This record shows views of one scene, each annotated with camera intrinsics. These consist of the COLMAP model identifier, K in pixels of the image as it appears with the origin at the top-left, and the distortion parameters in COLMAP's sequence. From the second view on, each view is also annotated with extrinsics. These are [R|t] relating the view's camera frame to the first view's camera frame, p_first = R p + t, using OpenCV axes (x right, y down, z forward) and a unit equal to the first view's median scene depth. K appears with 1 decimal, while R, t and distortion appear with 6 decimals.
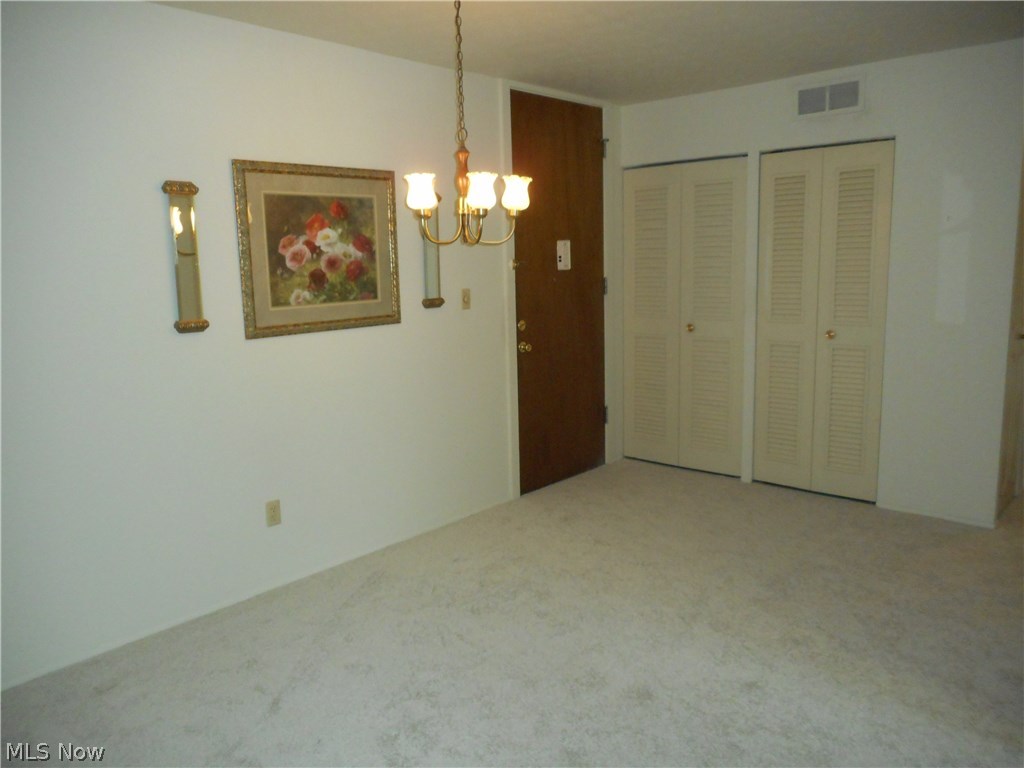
lens RADIAL K [[765.2, 0, 502.1], [0, 765.2, 390.8], [0, 0, 1]] dist [-0.006268, 0.014150]
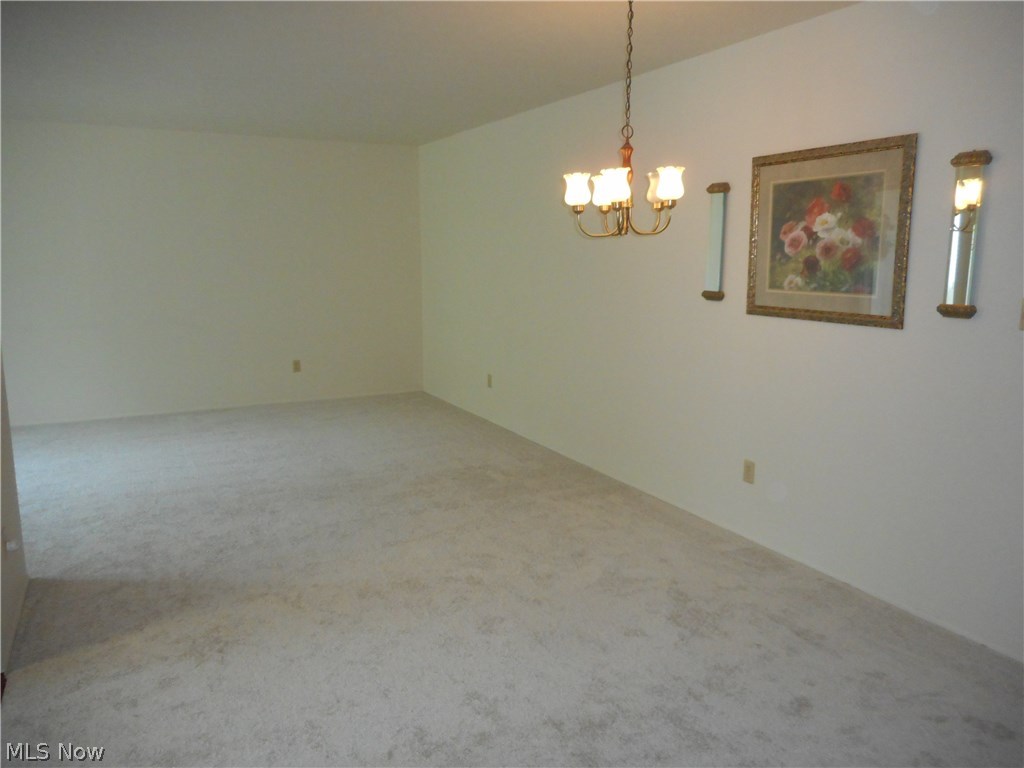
lens RADIAL K [[765.2, 0, 502.5], [0, 765.2, 378.2], [0, 0, 1]] dist [-0.006268, 0.014150]
pose [[-0.340139, 0.202924, -0.918220, 0.814427], [-0.128463, 0.957259, 0.259139, -0.211725], [0.931559, 0.206101, -0.299533, 0.959072]]
